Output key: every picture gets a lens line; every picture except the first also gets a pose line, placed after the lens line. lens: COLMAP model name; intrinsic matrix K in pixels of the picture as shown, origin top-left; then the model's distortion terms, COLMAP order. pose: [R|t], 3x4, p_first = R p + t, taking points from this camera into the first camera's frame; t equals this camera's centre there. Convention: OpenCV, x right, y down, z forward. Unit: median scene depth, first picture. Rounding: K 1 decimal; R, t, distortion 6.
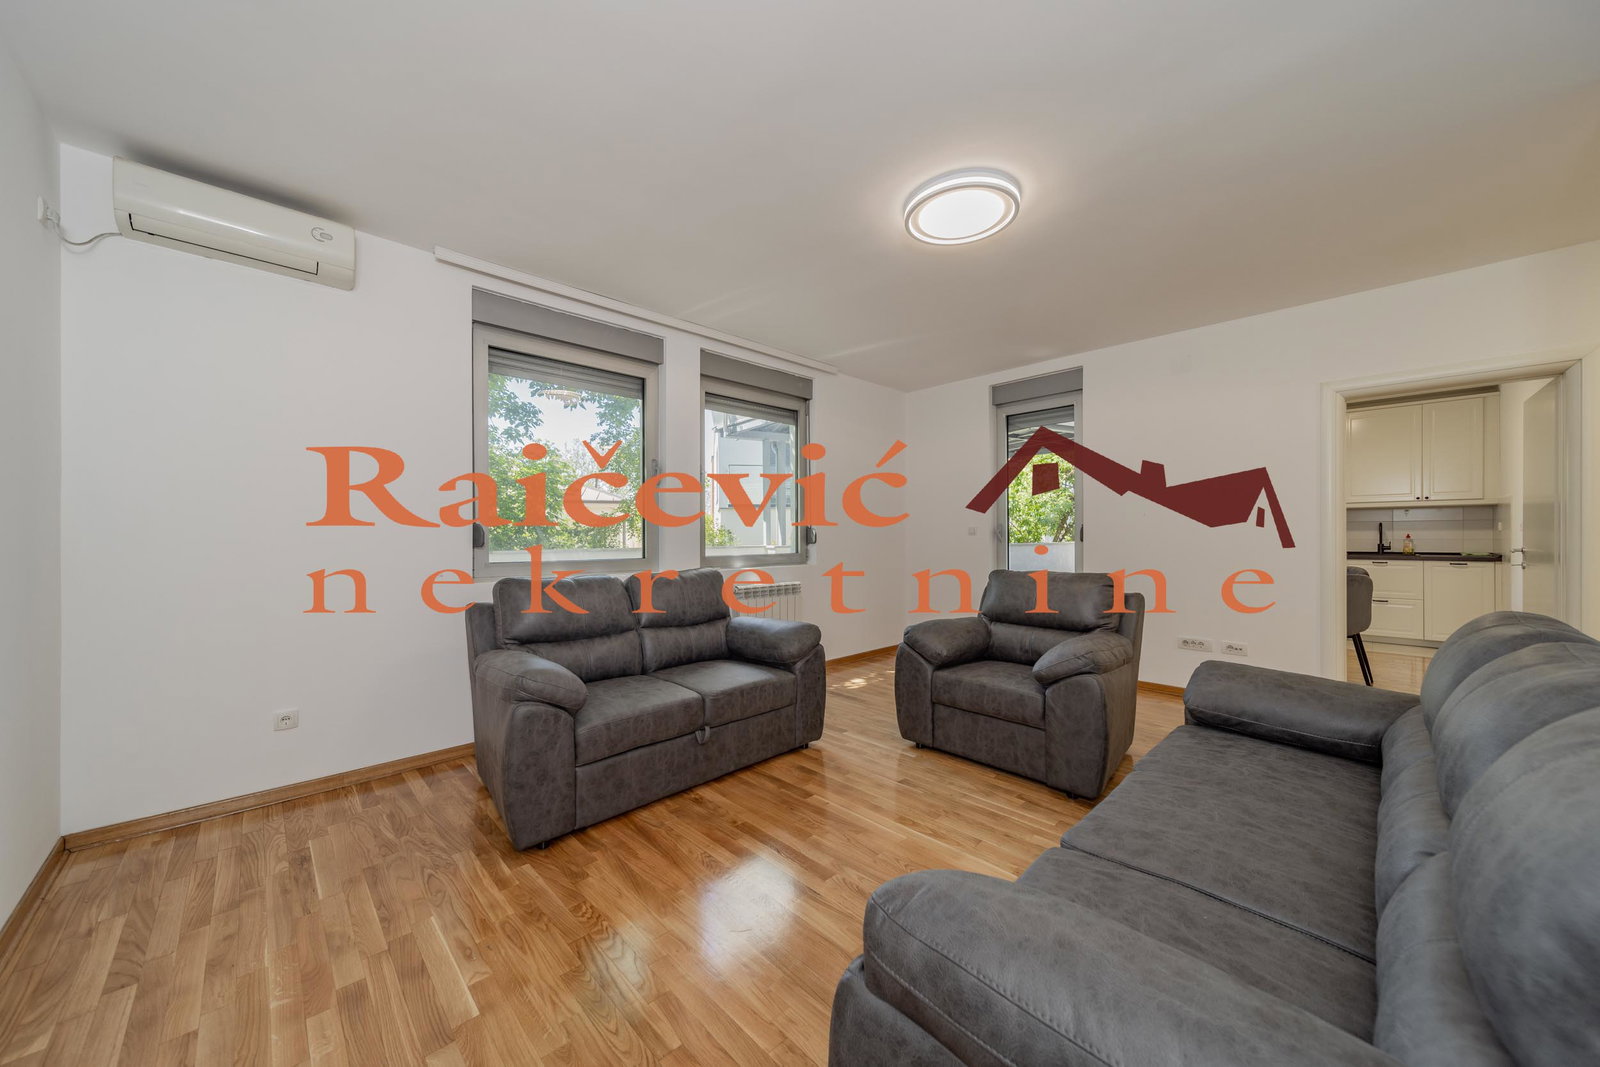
lens RADIAL K [[558.6, 0, 800.0], [0, 558.6, 533.5], [0, 0, 1]] dist [0.001424, 0.000196]
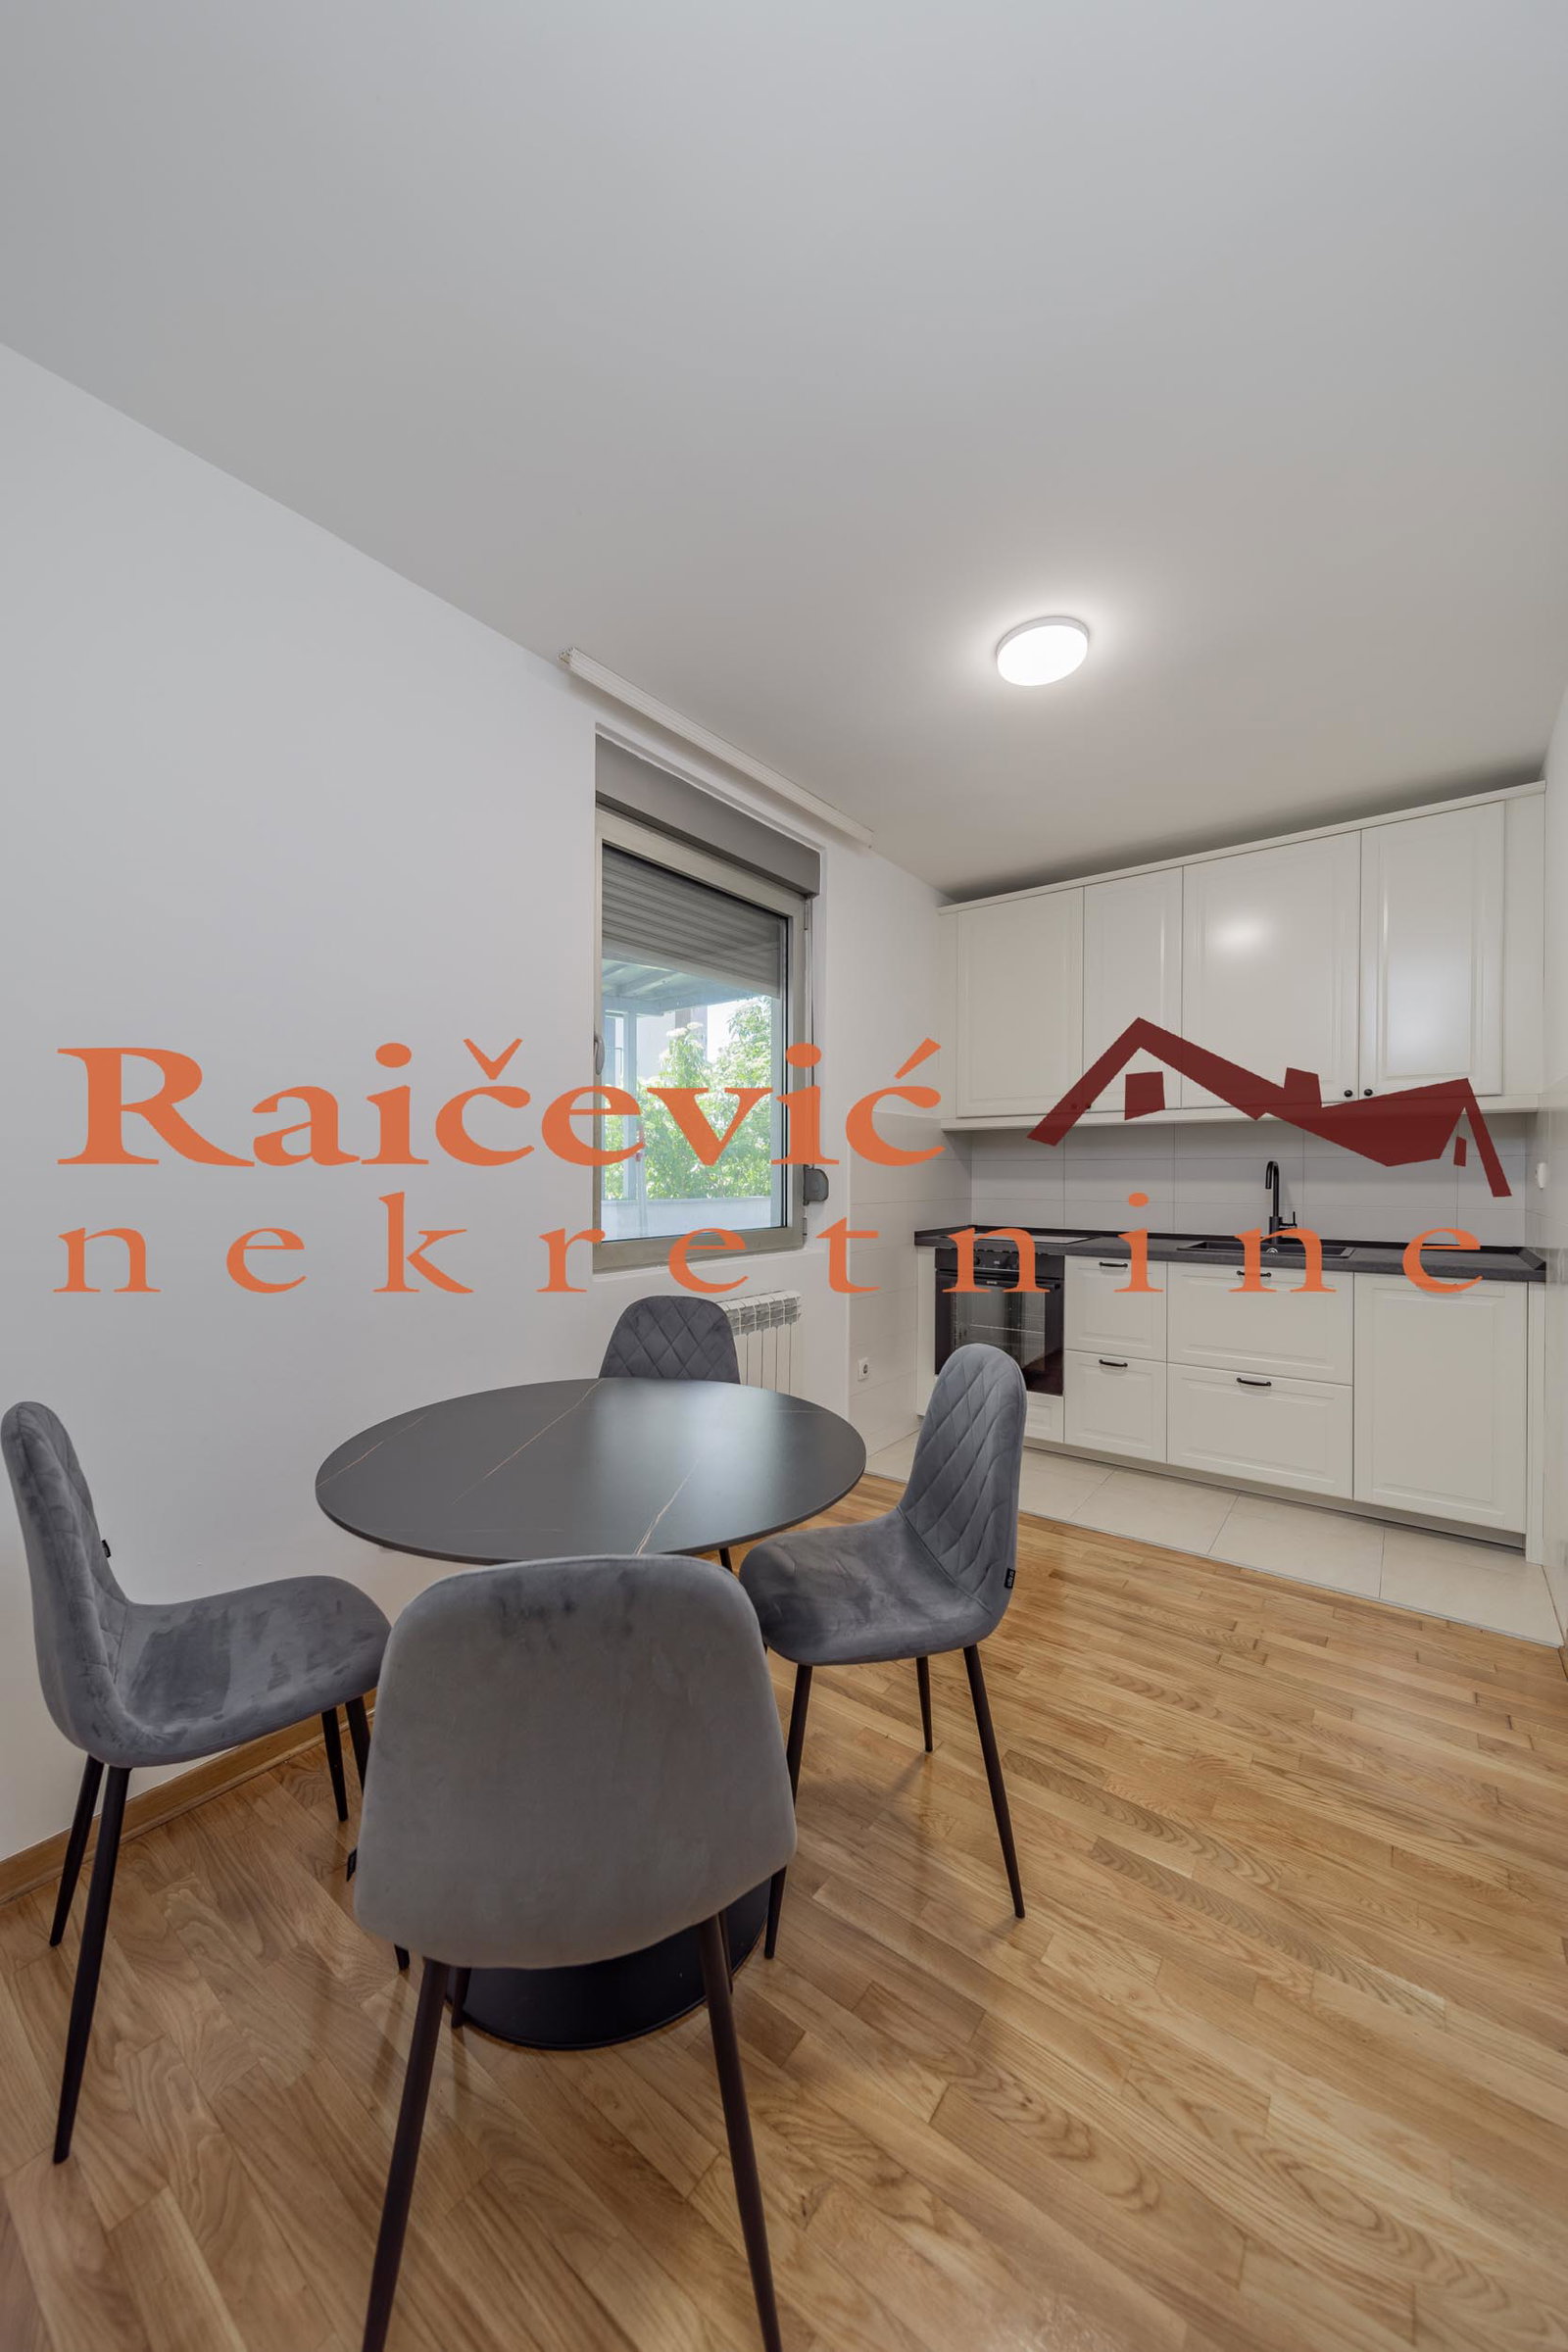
lens RADIAL K [[814.0, 0, 784.0], [0, 814.0, 1176.0], [0, 0, 1]] dist [0.000808, -0.000004]
pose [[0.995141, 0.005378, 0.098315, -0.071886], [-0.005679, 0.999980, 0.002780, -0.007704], [-0.098299, -0.003325, 0.995151, 0.328451]]
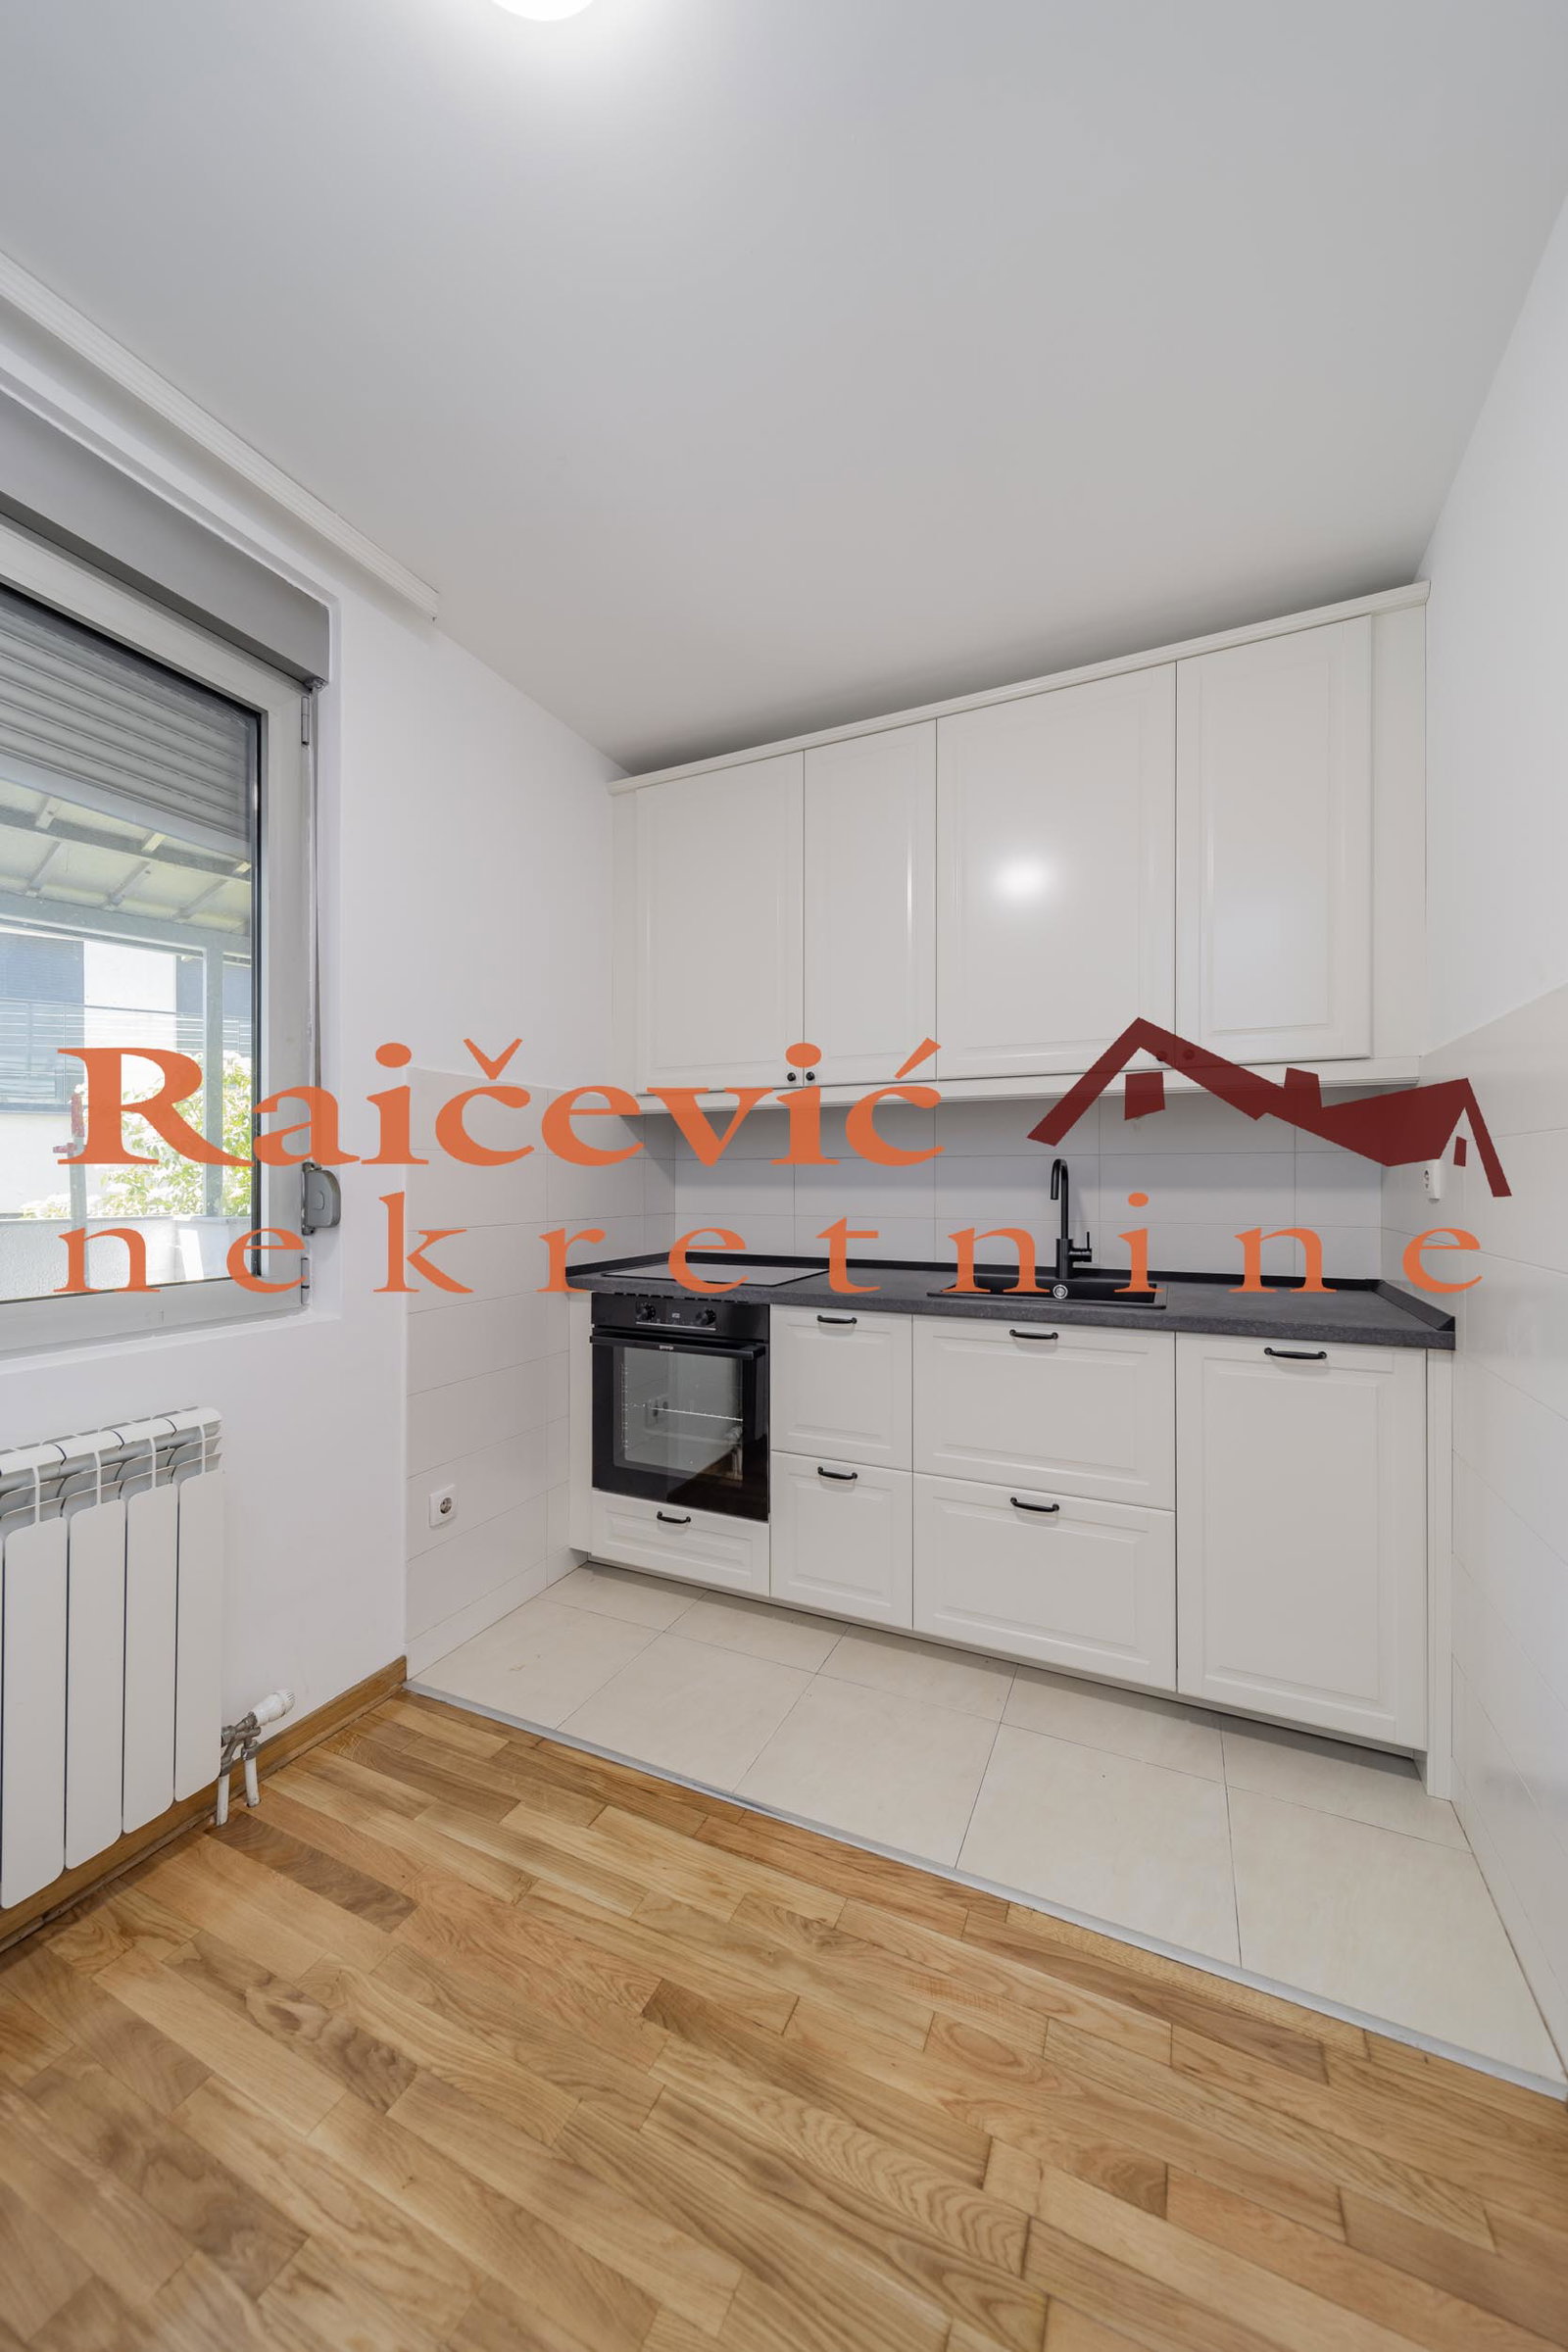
lens RADIAL K [[833.6, 0, 784.0], [0, 833.6, 1176.0], [0, 0, 1]] dist [-0.001434, -0.000266]
pose [[0.949896, 0.004066, 0.312540, 0.102454], [-0.003219, 0.999990, -0.003224, -0.008631], [-0.312550, 0.002057, 0.949899, 0.562018]]
